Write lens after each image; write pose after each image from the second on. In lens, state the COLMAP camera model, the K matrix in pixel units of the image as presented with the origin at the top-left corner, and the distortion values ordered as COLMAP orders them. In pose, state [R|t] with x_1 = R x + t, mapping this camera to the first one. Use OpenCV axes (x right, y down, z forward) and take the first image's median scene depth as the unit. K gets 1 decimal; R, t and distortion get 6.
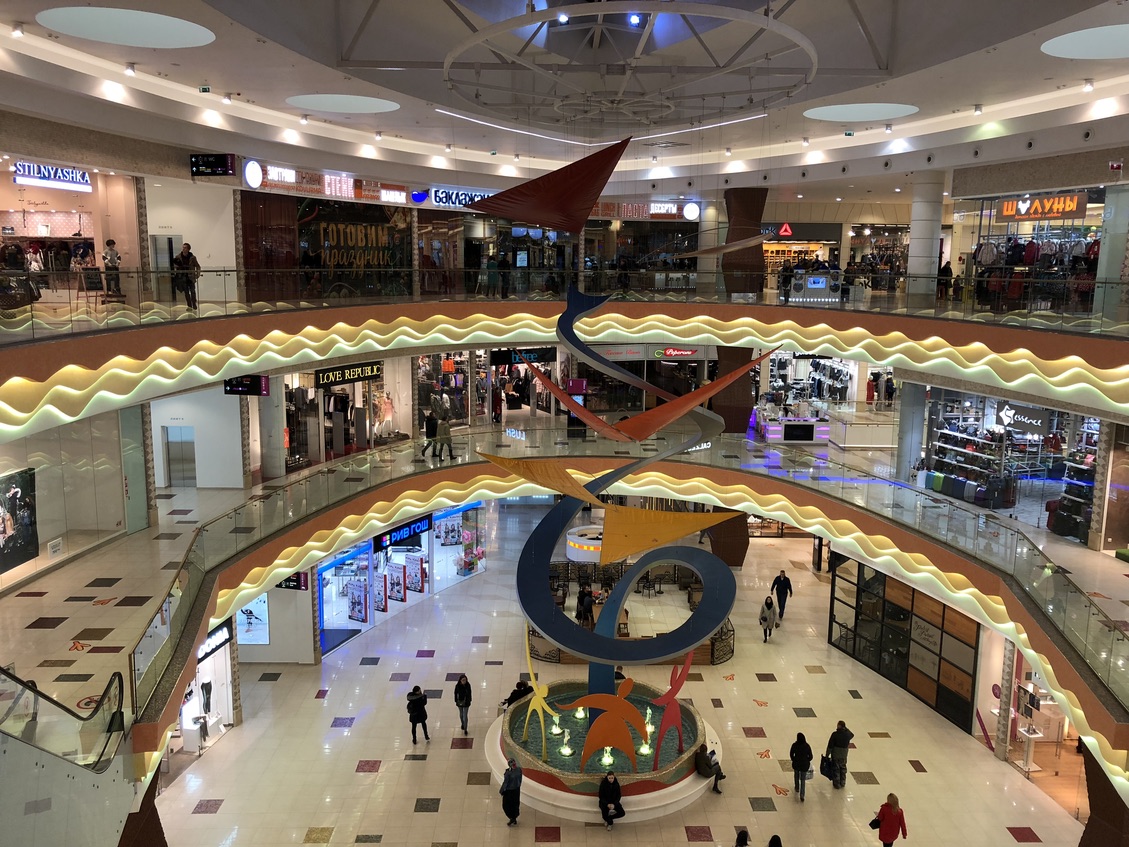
lens RADIAL K [[911.5, 0, 564.5], [0, 911.5, 423.5], [0, 0, 1]] dist [-0.001203, -0.000141]
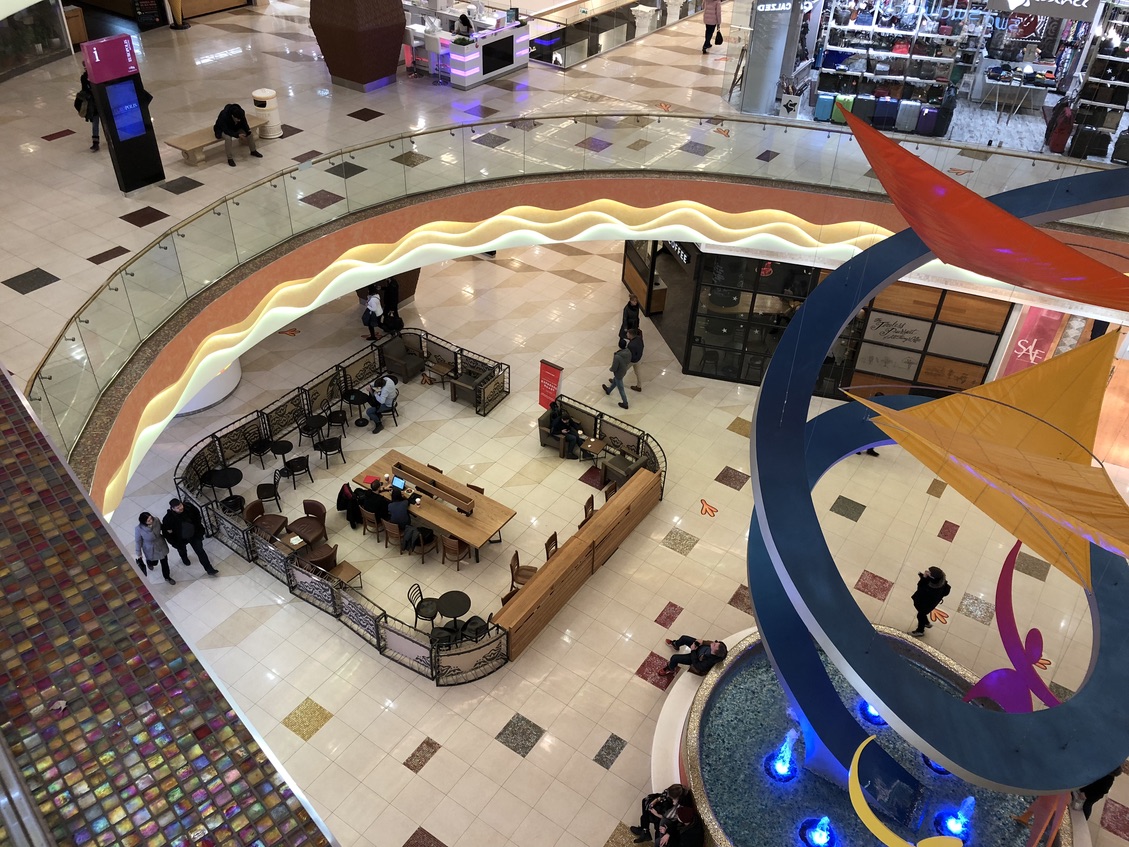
lens RADIAL K [[911.5, 0, 564.5], [0, 911.5, 423.5], [0, 0, 1]] dist [-0.001203, -0.000141]
pose [[0.575079, -0.491569, 0.653945, -0.262640], [0.107670, 0.837873, 0.535142, -0.123461], [-0.810982, -0.237339, 0.534770, 0.750152]]
